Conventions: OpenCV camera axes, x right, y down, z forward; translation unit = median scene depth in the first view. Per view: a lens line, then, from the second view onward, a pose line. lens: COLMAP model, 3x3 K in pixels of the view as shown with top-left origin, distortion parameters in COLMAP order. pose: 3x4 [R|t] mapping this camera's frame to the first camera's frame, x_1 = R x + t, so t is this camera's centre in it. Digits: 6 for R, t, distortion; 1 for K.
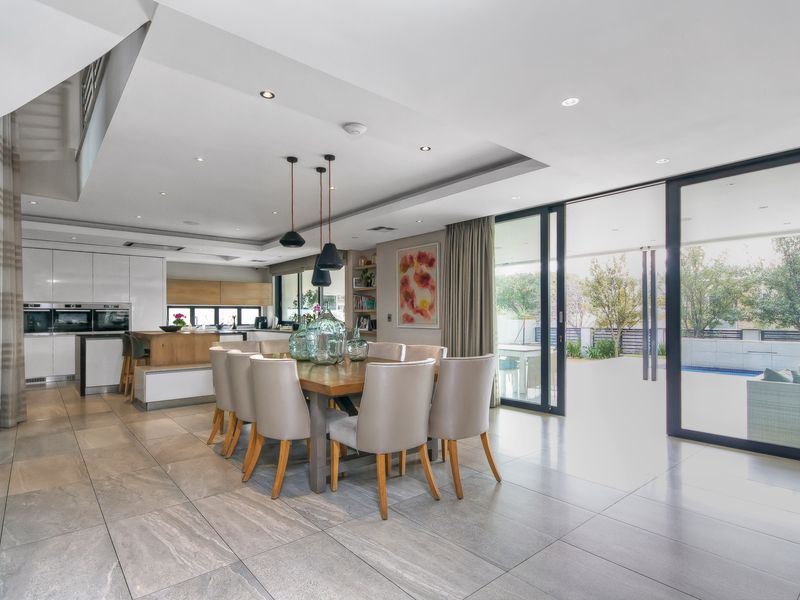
lens RADIAL K [[432.7, 0, 399.8], [0, 432.7, 305.9], [0, 0, 1]] dist [-0.007612, -0.001216]
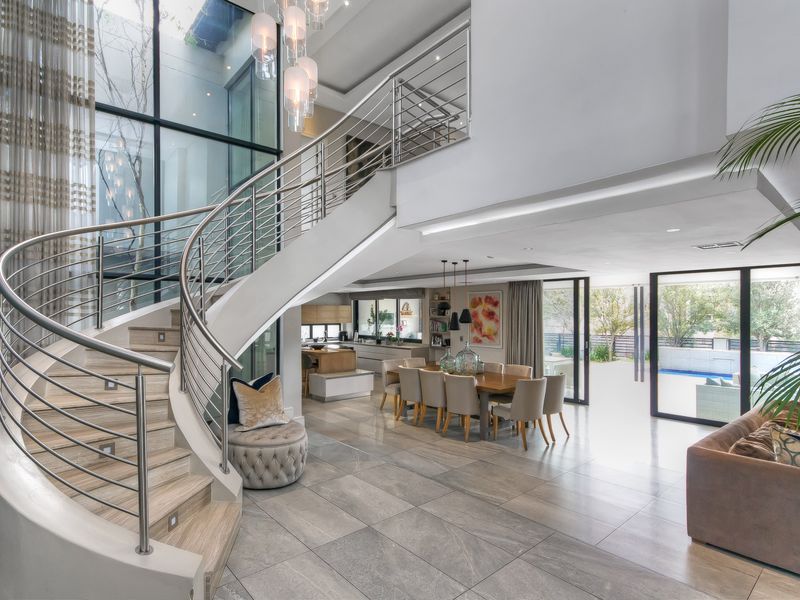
lens RADIAL K [[432.7, 0, 399.9], [0, 432.7, 302.1], [0, 0, 1]] dist [-0.007612, -0.001216]
pose [[0.999726, 0.004500, 0.022971, -0.232892], [-0.004508, 0.999990, 0.000294, -0.083363], [-0.022969, -0.000398, 0.999736, -0.385914]]
